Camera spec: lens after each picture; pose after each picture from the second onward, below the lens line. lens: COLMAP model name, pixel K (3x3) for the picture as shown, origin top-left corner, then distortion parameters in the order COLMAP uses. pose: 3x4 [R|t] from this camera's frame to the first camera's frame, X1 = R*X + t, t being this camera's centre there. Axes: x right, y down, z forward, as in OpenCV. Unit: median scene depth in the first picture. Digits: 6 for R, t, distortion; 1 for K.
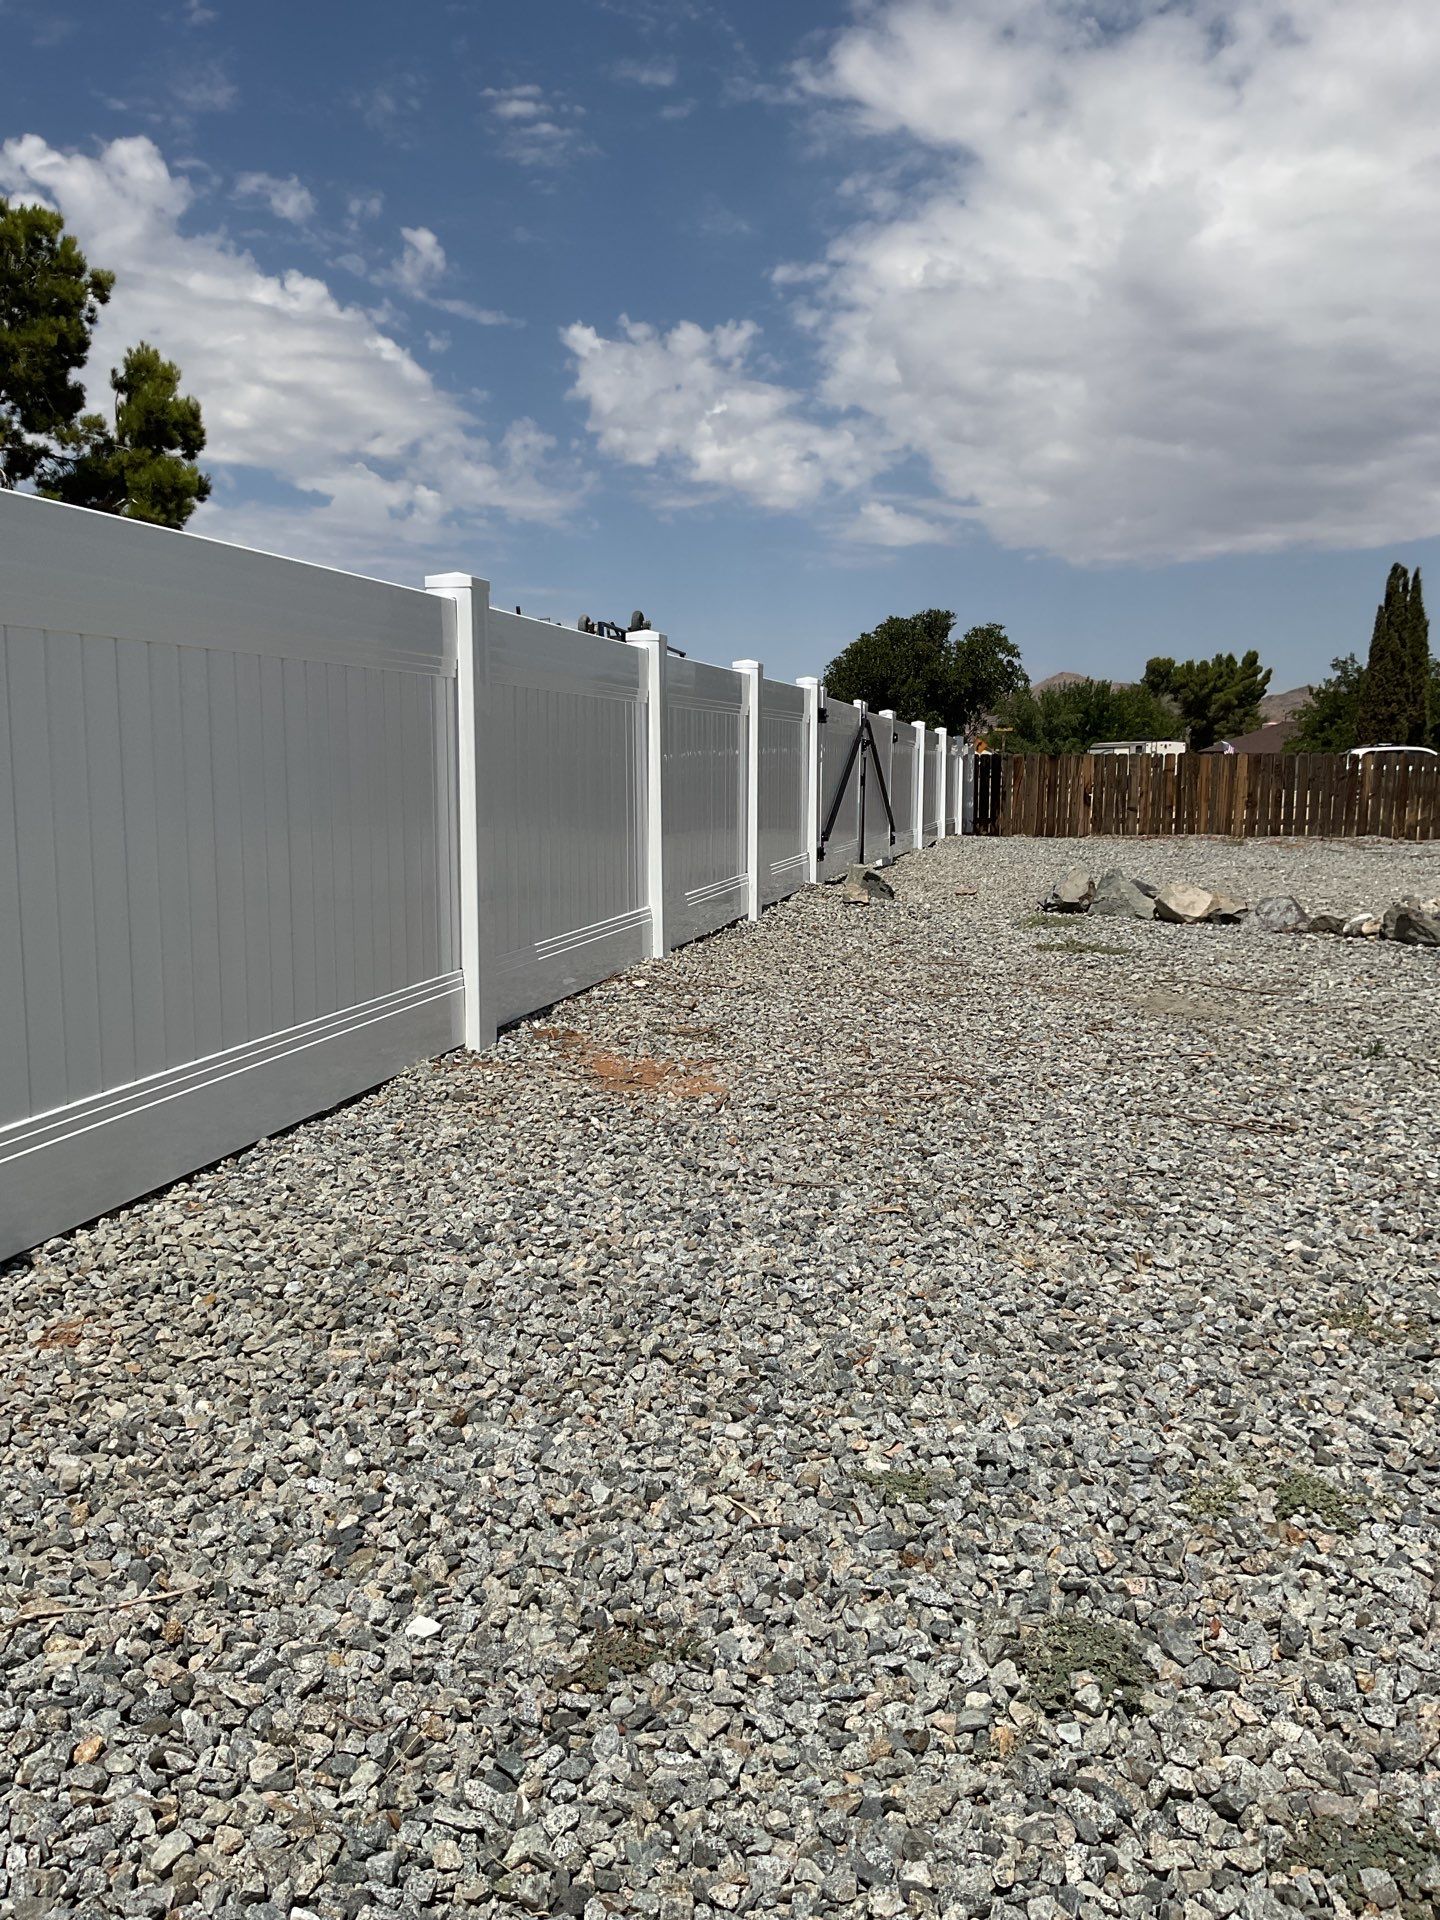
lens RADIAL K [[1582.7, 0, 724.3], [0, 1582.7, 958.4], [0, 0, 1]] dist [0.060560, -0.106496]
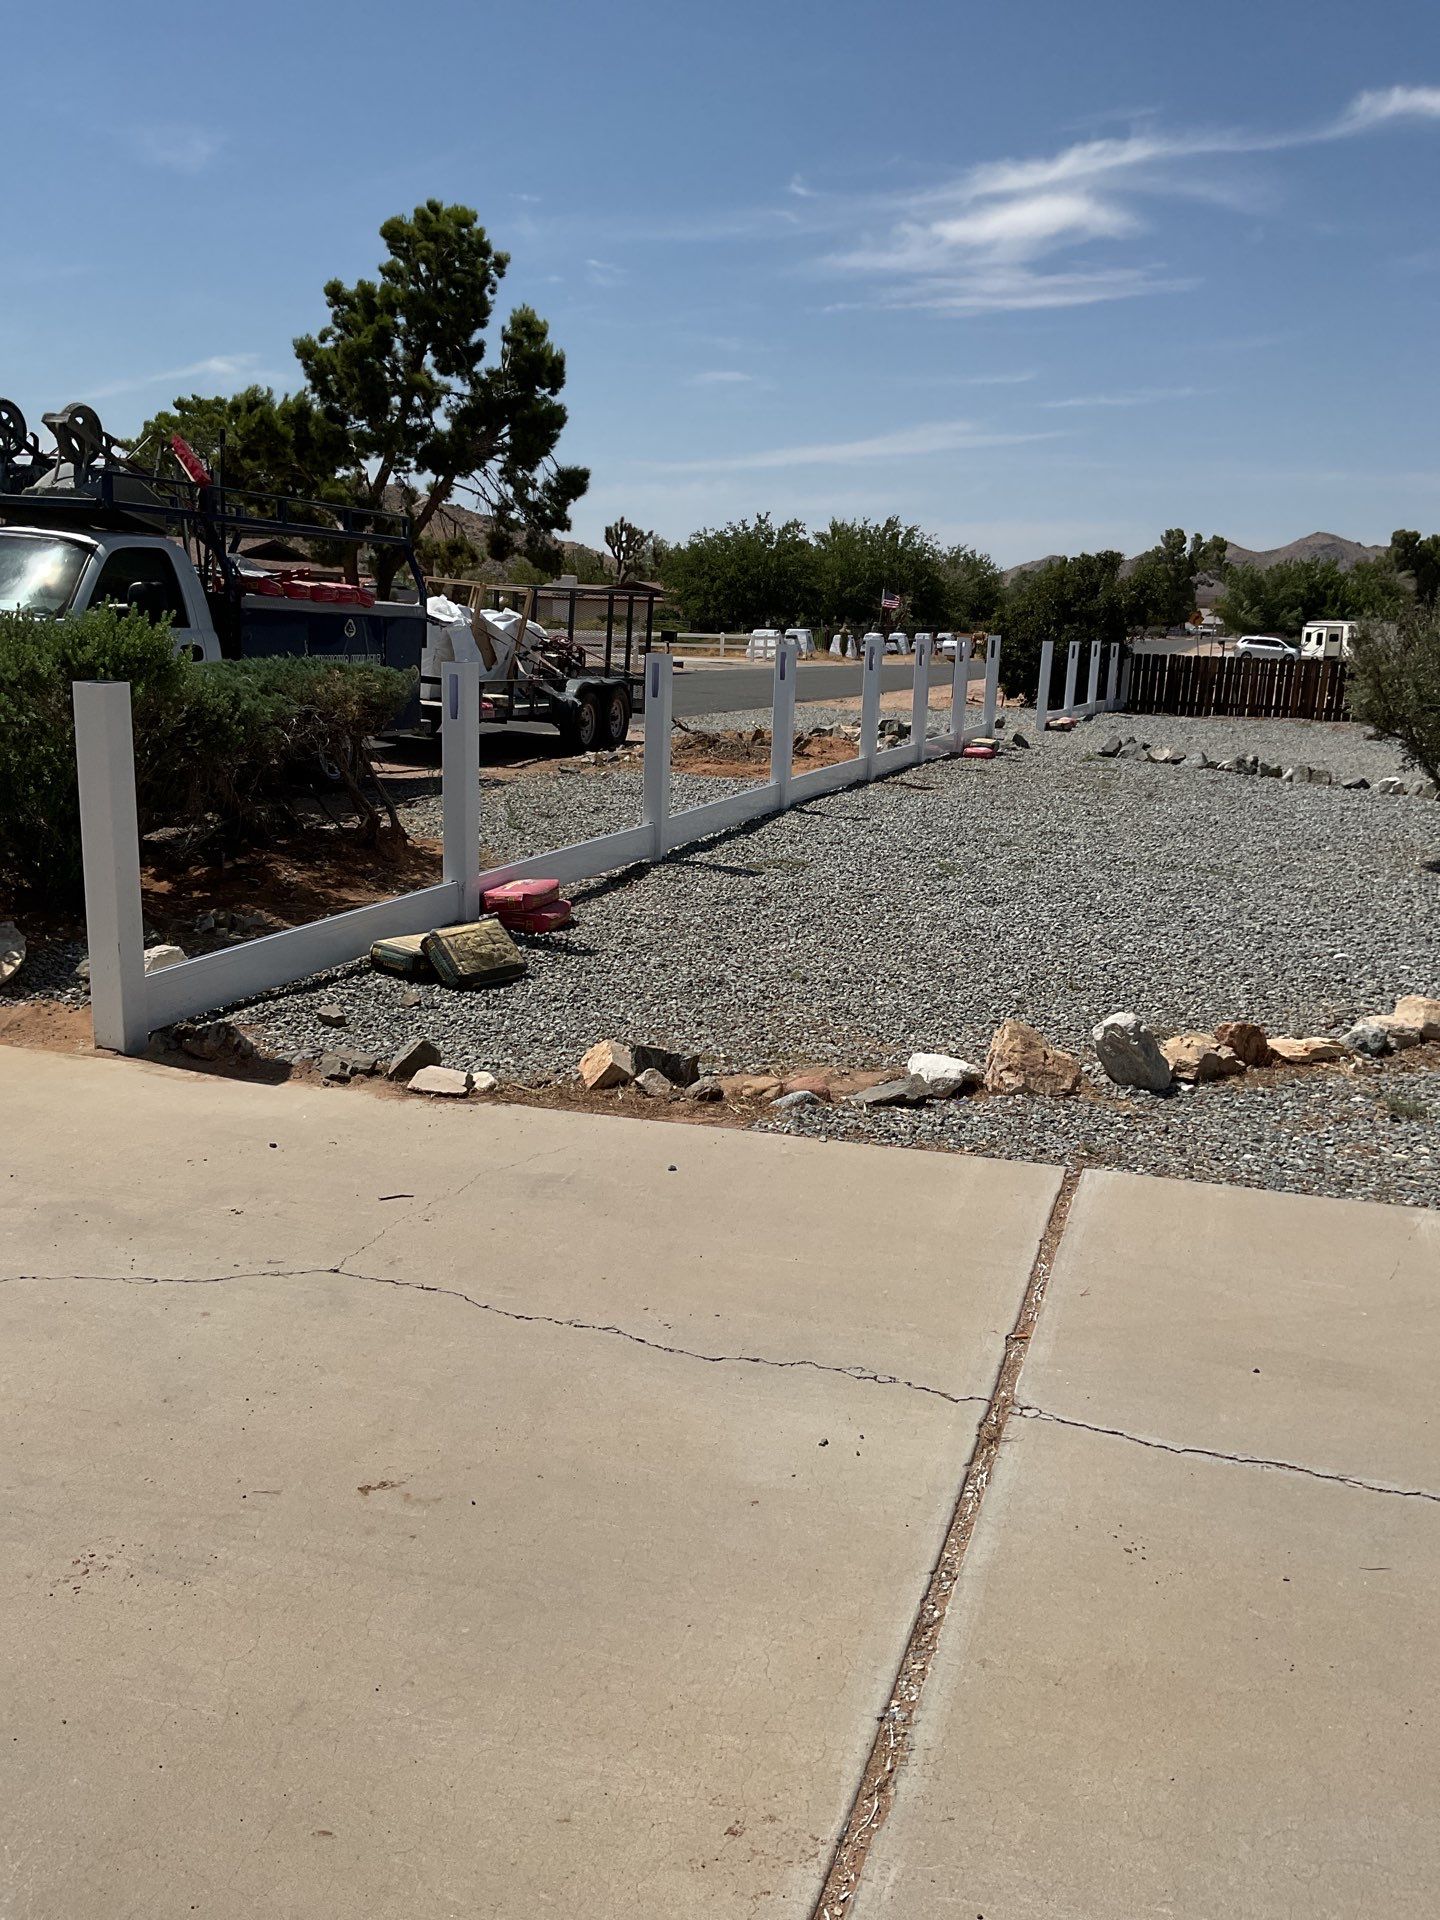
lens RADIAL K [[1582.7, 0, 711.7], [0, 1582.7, 969.8], [0, 0, 1]] dist [0.060560, -0.106496]
pose [[0.989024, 0.063703, -0.133320, -0.002074], [-0.050403, 0.993623, 0.100866, 0.017855], [0.138895, -0.093039, 0.985927, -0.323368]]
